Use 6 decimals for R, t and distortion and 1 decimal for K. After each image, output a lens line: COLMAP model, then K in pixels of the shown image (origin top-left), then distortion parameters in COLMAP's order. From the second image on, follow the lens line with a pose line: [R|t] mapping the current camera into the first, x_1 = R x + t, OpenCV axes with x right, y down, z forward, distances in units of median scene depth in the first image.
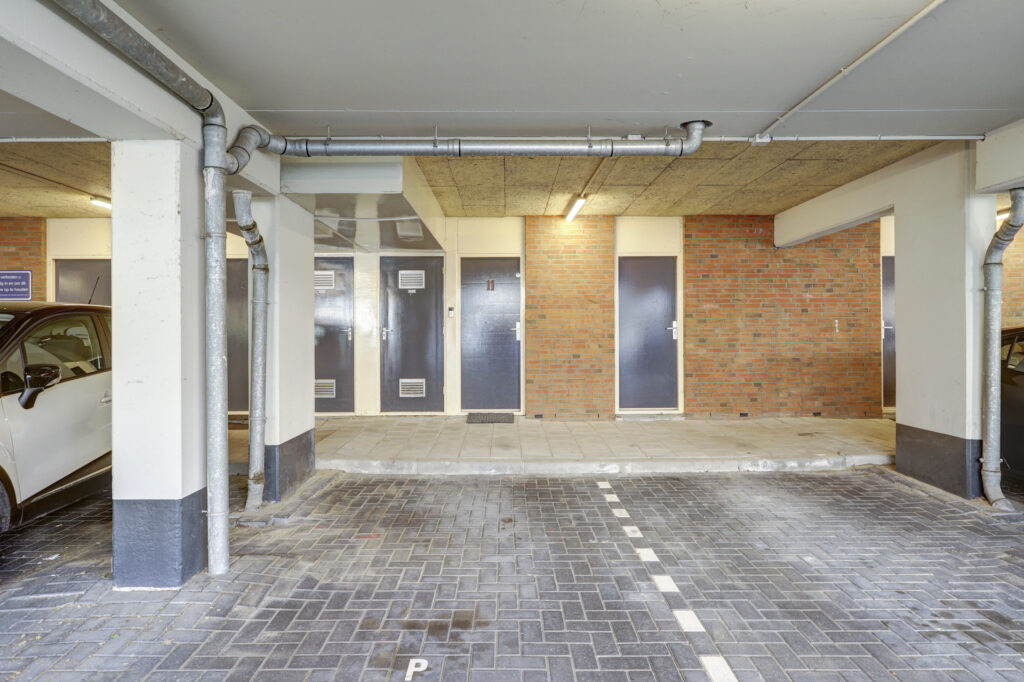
lens RADIAL K [[636.8, 0, 512.0], [0, 636.8, 341.0], [0, 0, 1]] dist [0.001447, 0.000131]
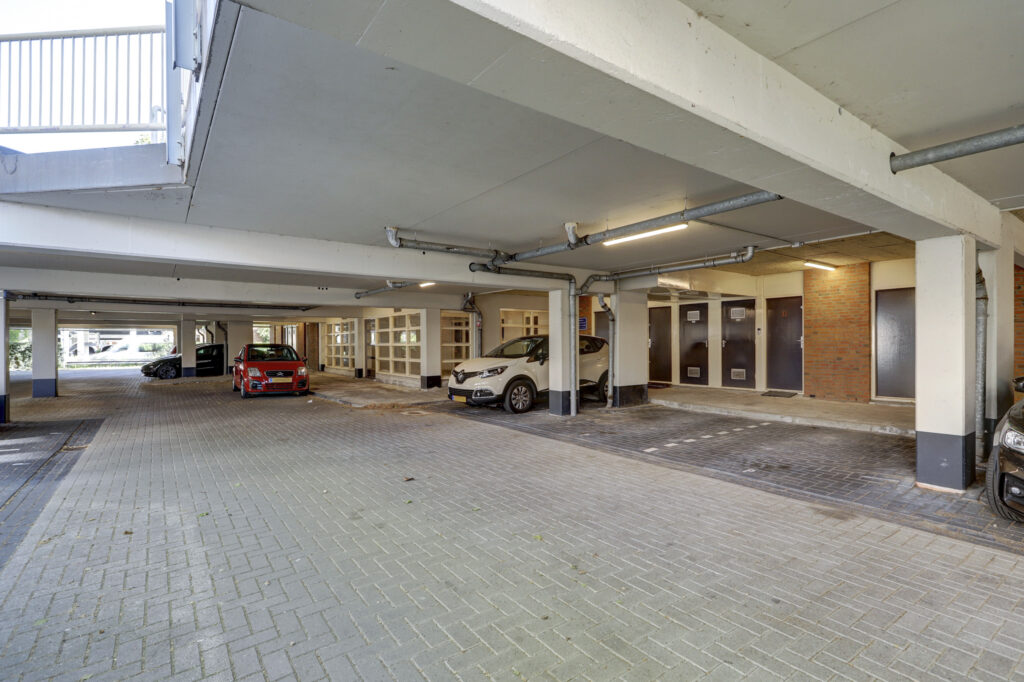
lens RADIAL K [[489.4, 0, 515.7], [0, 489.4, 338.3], [0, 0, 1]] dist [-0.000798, -0.000235]
pose [[0.587193, -0.006694, -0.809419, 0.591960], [-0.008277, 0.999864, -0.014274, -0.001531], [0.809404, 0.015081, 0.587058, -0.308726]]
